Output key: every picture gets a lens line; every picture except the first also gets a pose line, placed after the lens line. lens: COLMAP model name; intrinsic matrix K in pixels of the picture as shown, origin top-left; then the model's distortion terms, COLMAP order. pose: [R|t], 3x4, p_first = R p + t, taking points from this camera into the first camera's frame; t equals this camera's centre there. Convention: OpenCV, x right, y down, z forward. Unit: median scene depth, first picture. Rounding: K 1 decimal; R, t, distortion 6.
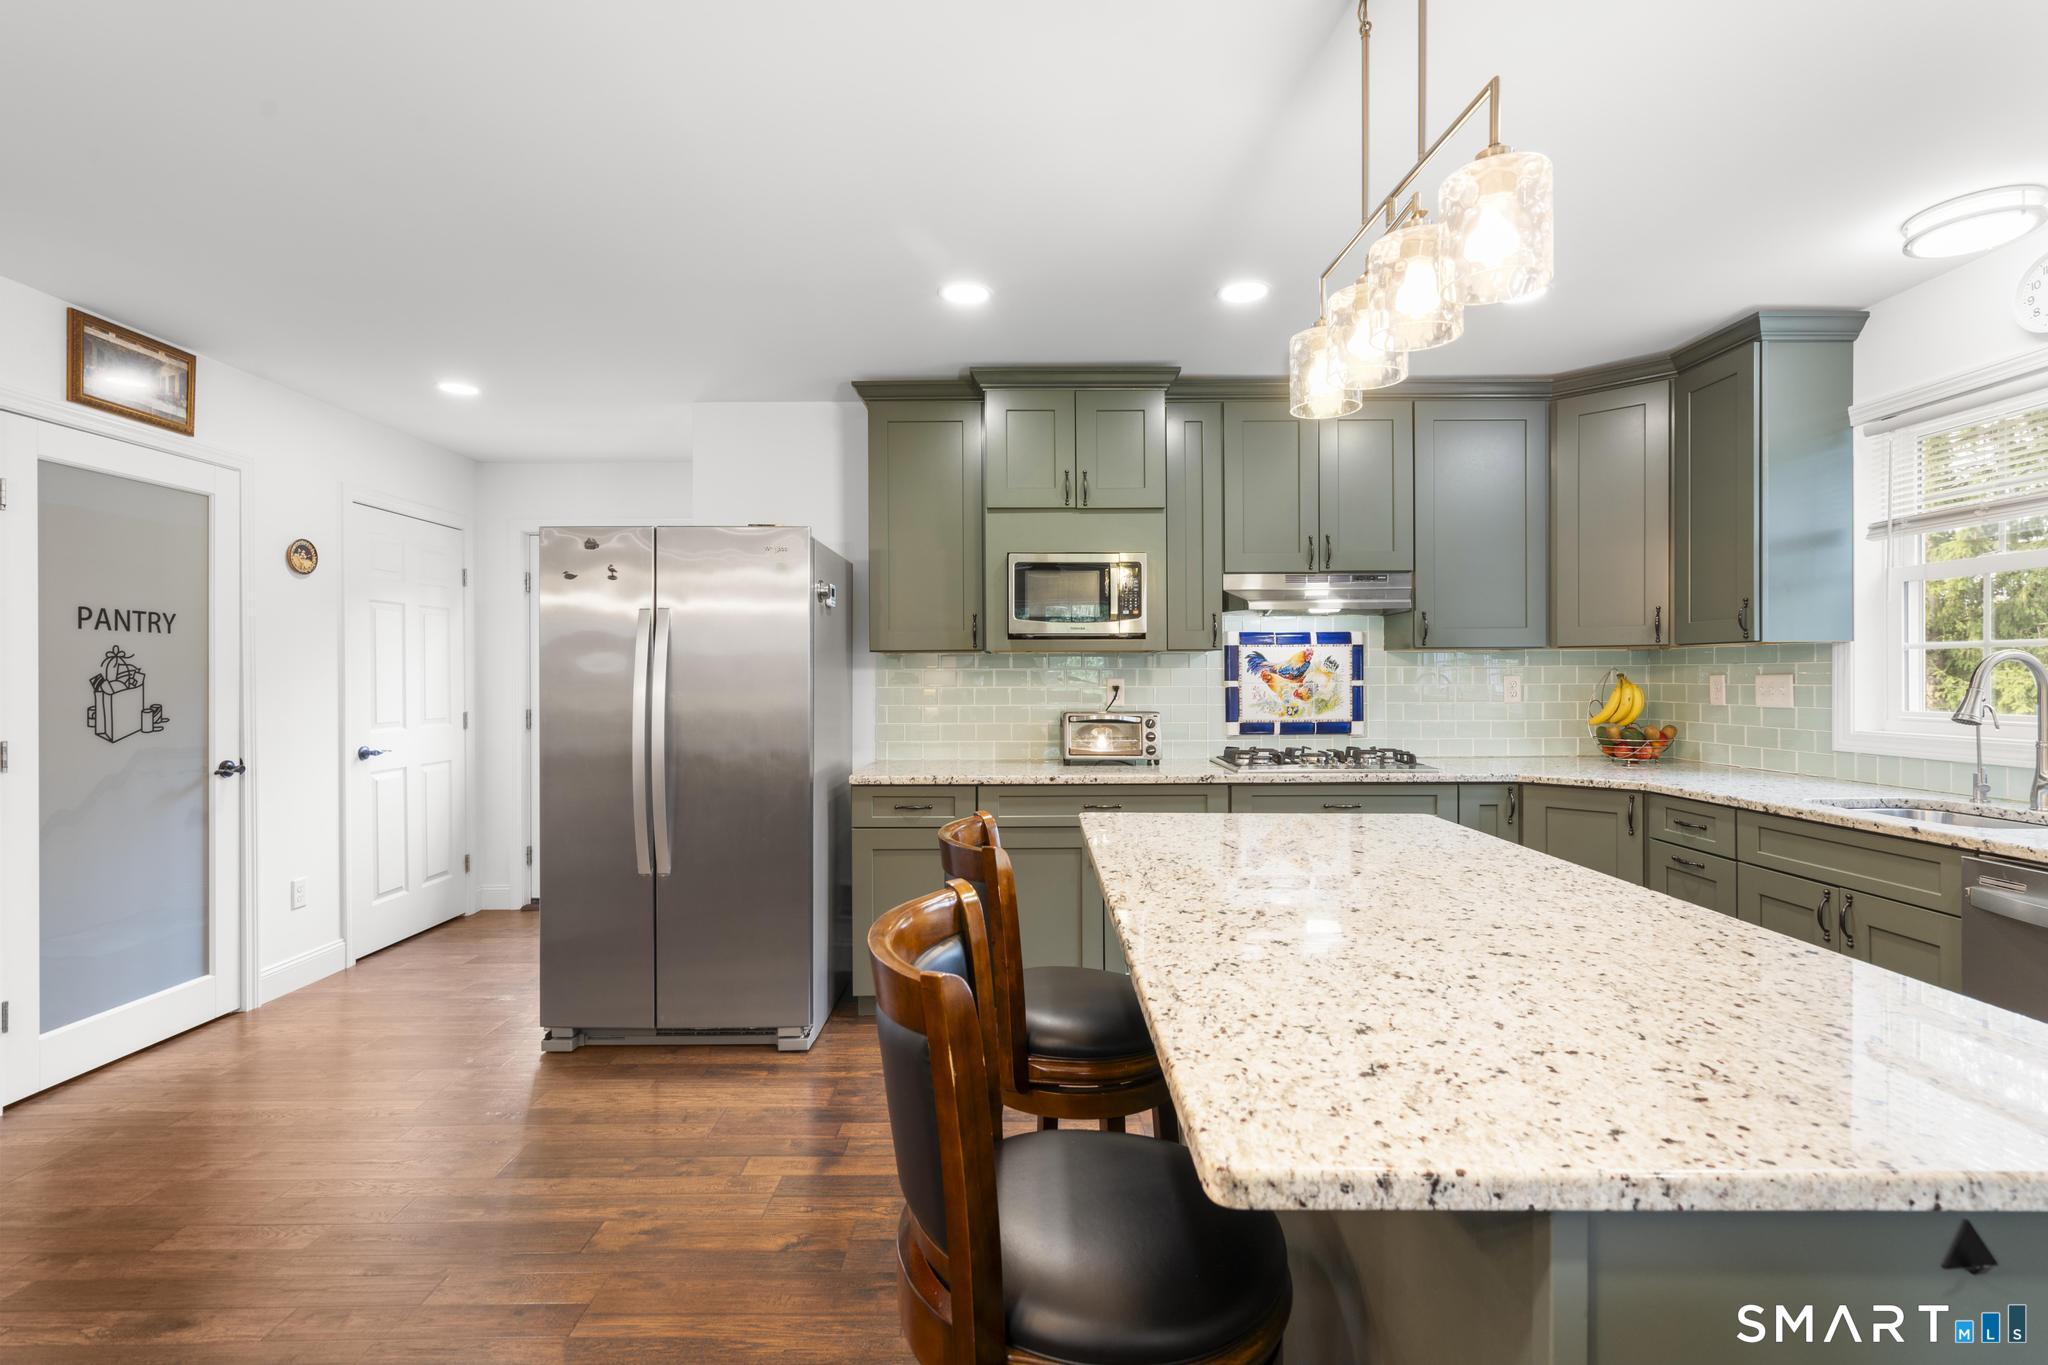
lens RADIAL K [[923.1, 0, 1034.6], [0, 923.1, 678.9], [0, 0, 1]] dist [-0.003623, 0.001666]
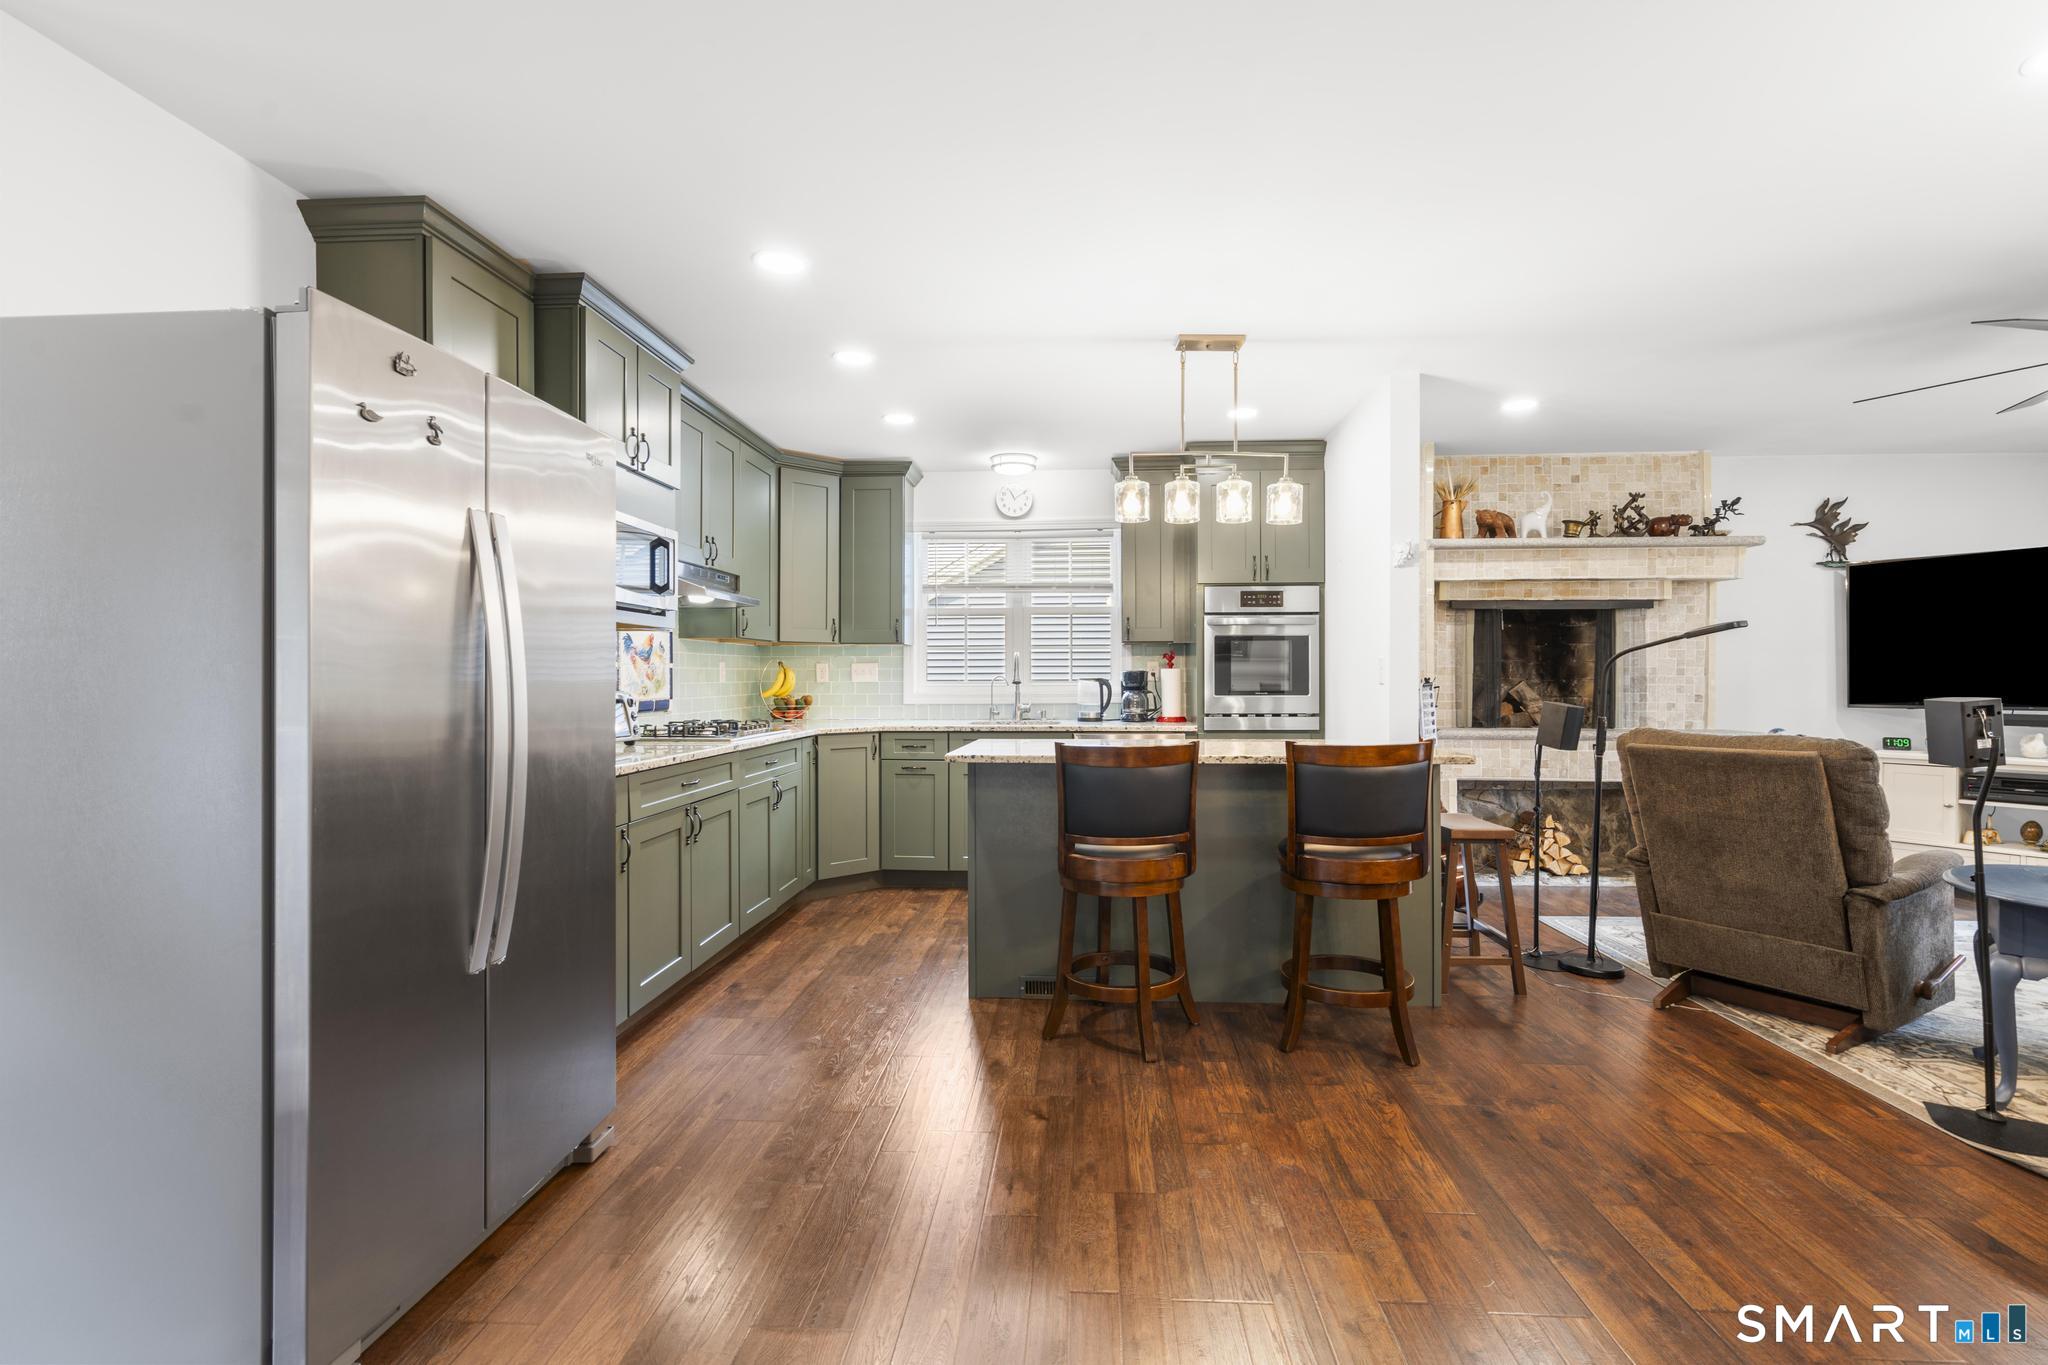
lens RADIAL K [[923.1, 0, 1030.1], [0, 923.1, 679.0], [0, 0, 1]] dist [-0.003623, 0.001666]
pose [[0.074833, 0.001257, 0.997195, -0.889760], [0.004867, 0.999987, -0.001626, 0.029391], [-0.997184, 0.004975, 0.074826, 0.560619]]
